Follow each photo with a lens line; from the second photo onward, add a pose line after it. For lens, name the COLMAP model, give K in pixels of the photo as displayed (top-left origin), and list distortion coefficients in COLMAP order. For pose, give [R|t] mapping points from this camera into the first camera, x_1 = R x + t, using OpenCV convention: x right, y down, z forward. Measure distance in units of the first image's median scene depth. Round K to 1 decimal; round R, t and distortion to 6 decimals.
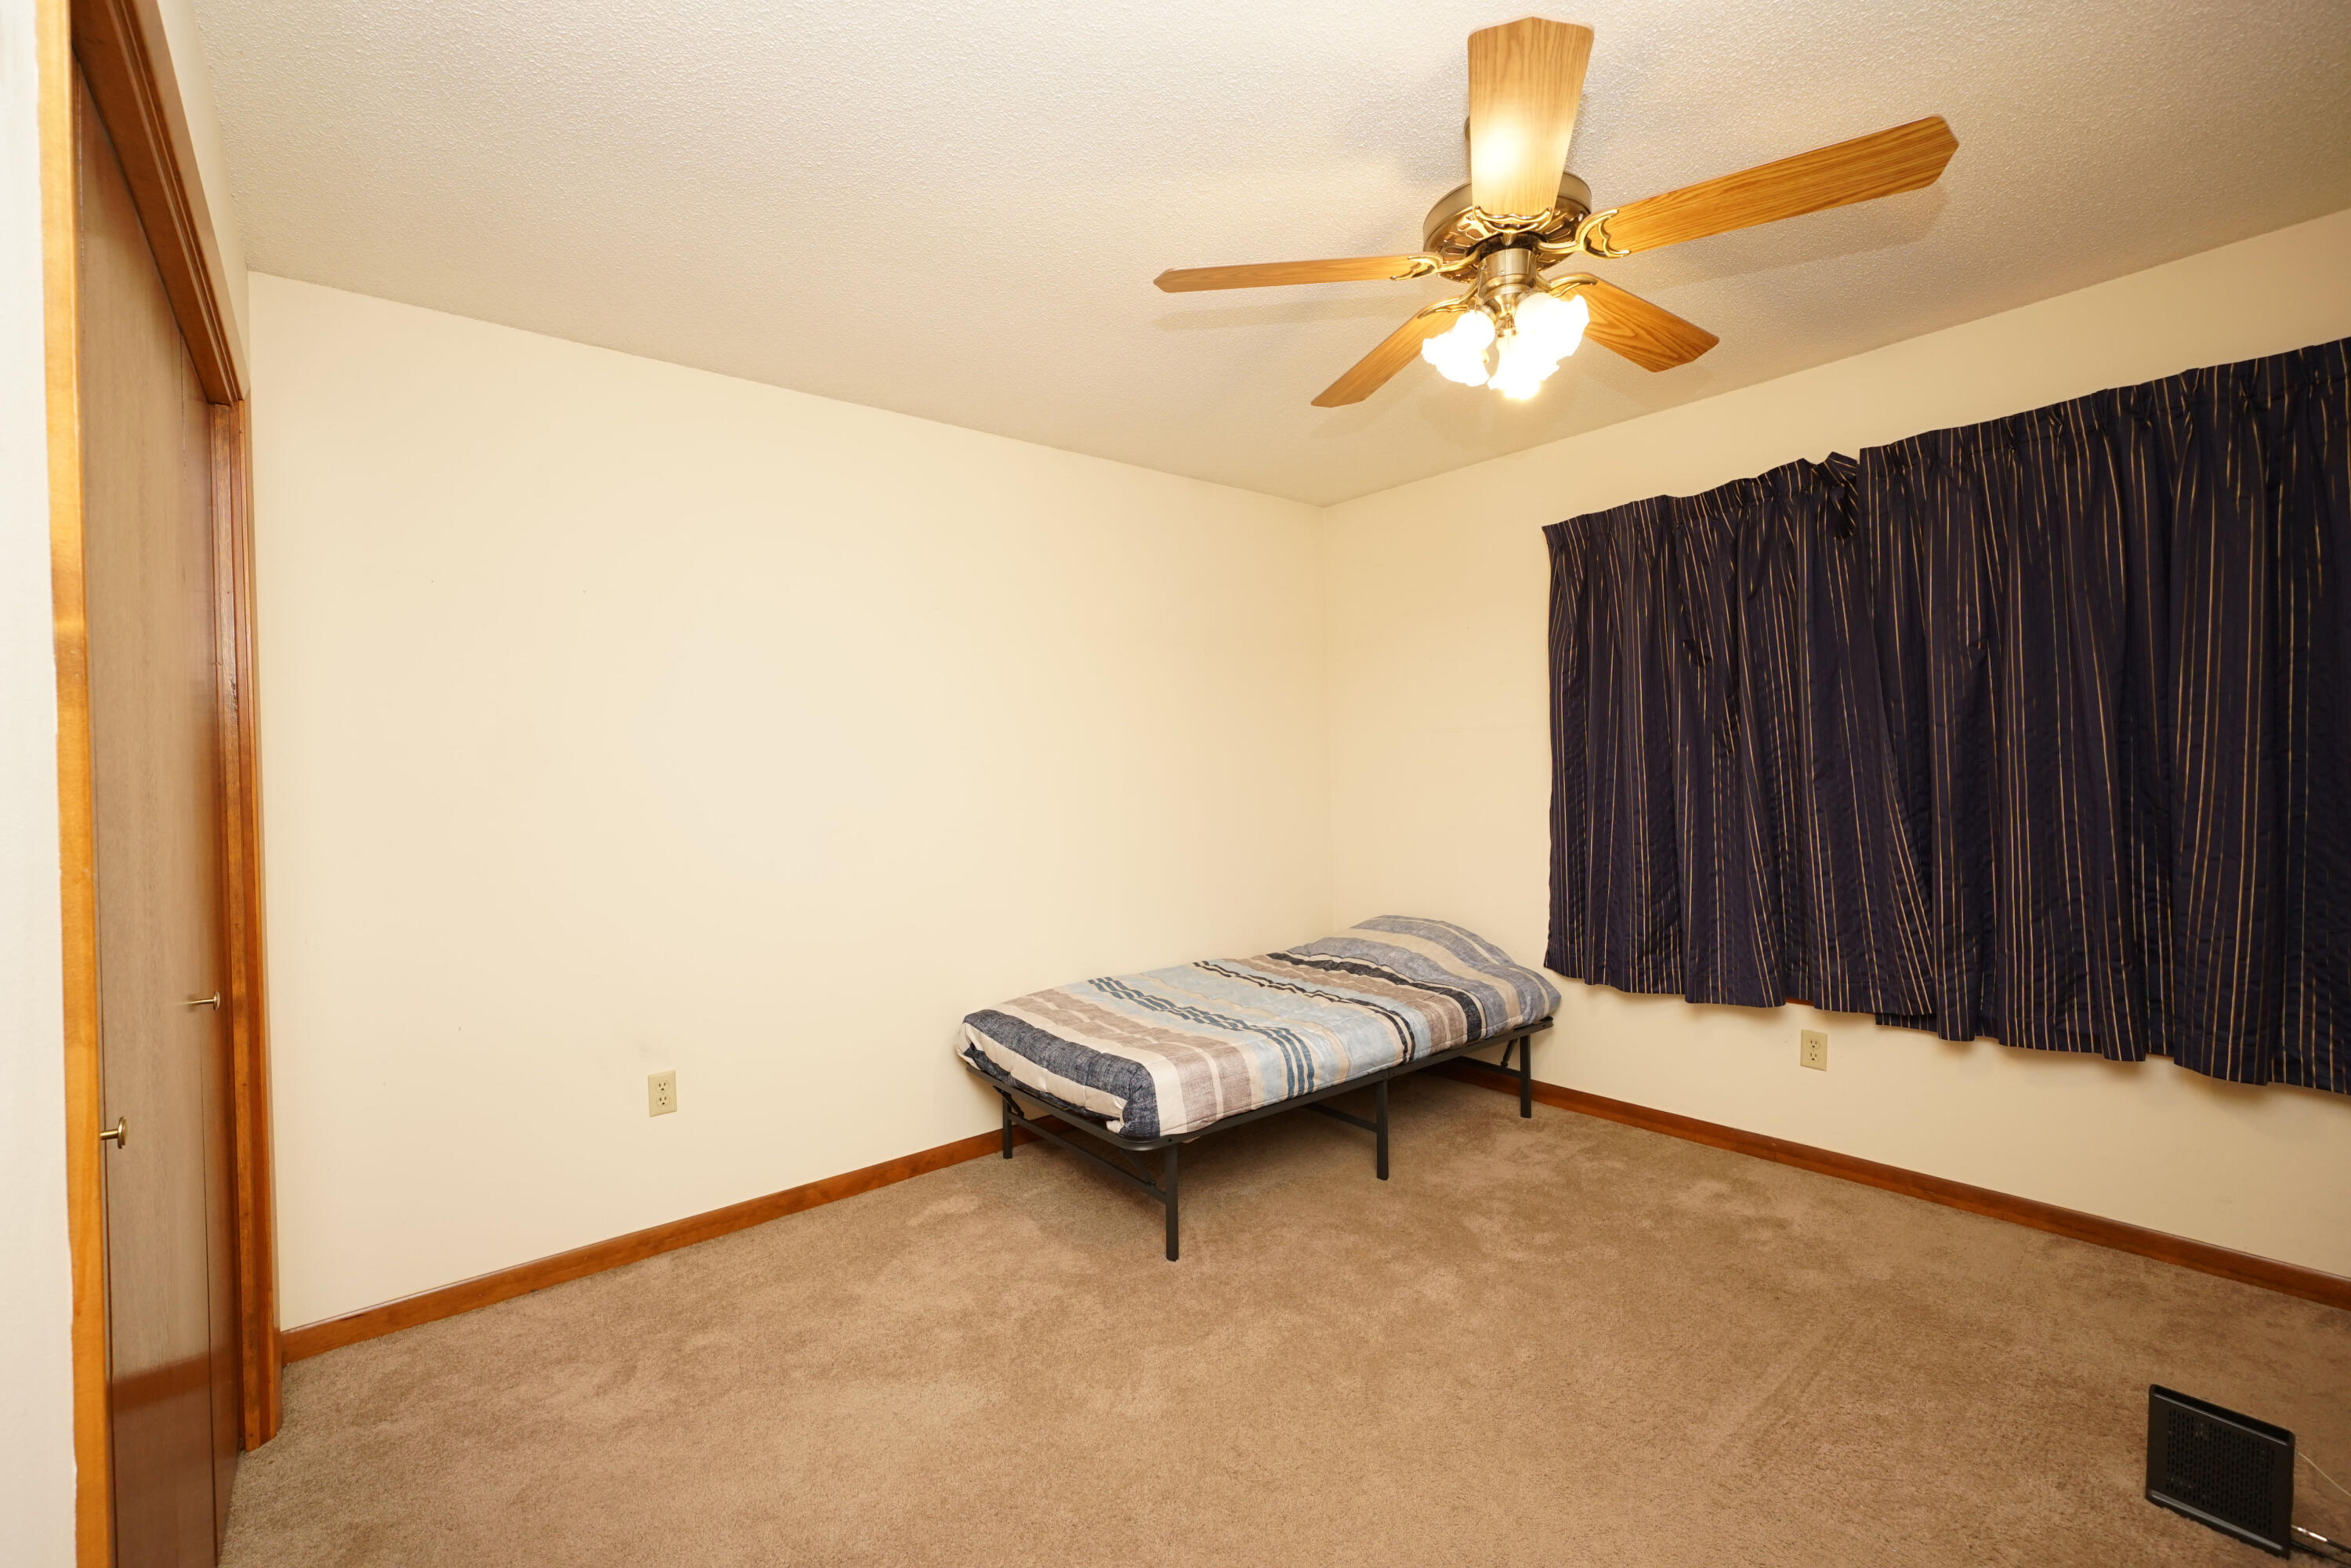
lens RADIAL K [[992.5, 0, 1143.3], [0, 992.5, 778.7], [0, 0, 1]] dist [-0.006584, -0.000185]
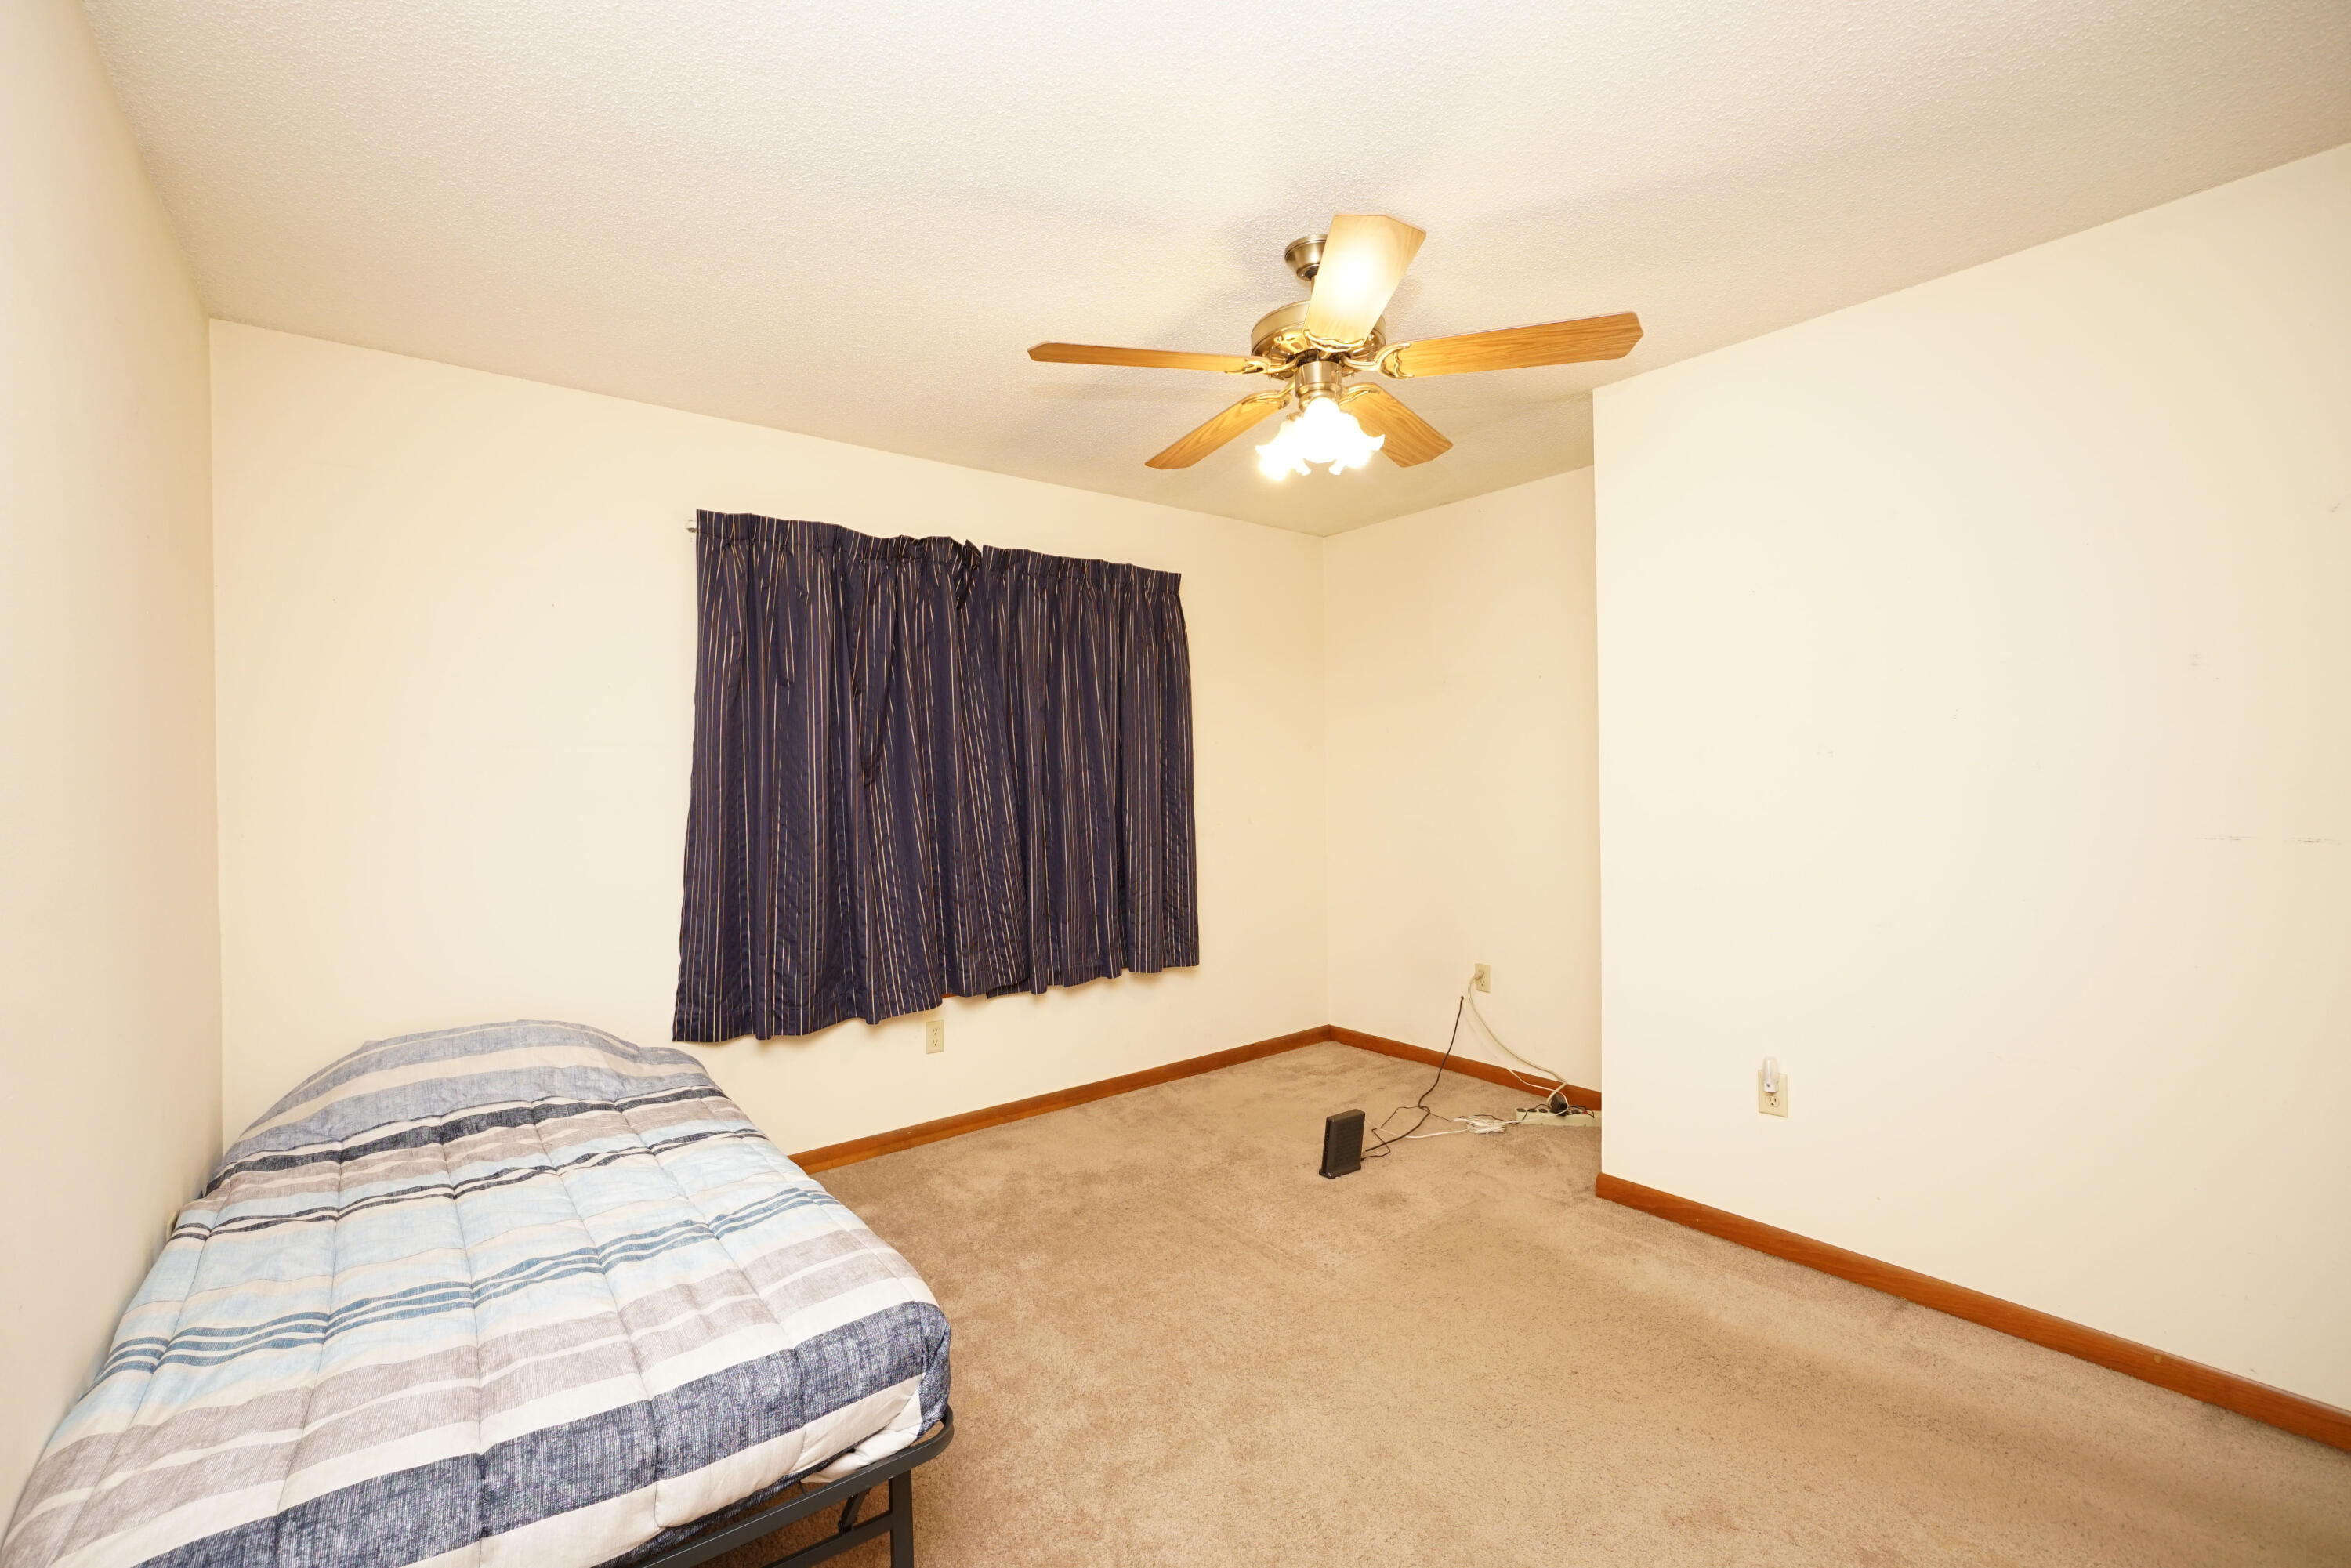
lens RADIAL K [[971.2, 0, 1175.5], [0, 971.2, 784.0], [0, 0, 1]] dist [-0.041817, 0.013534]
pose [[0.025000, 0.009903, 0.999638, -0.515443], [0.017753, 0.999789, -0.010349, -0.010507], [-0.999530, 0.018005, 0.024819, 0.746473]]
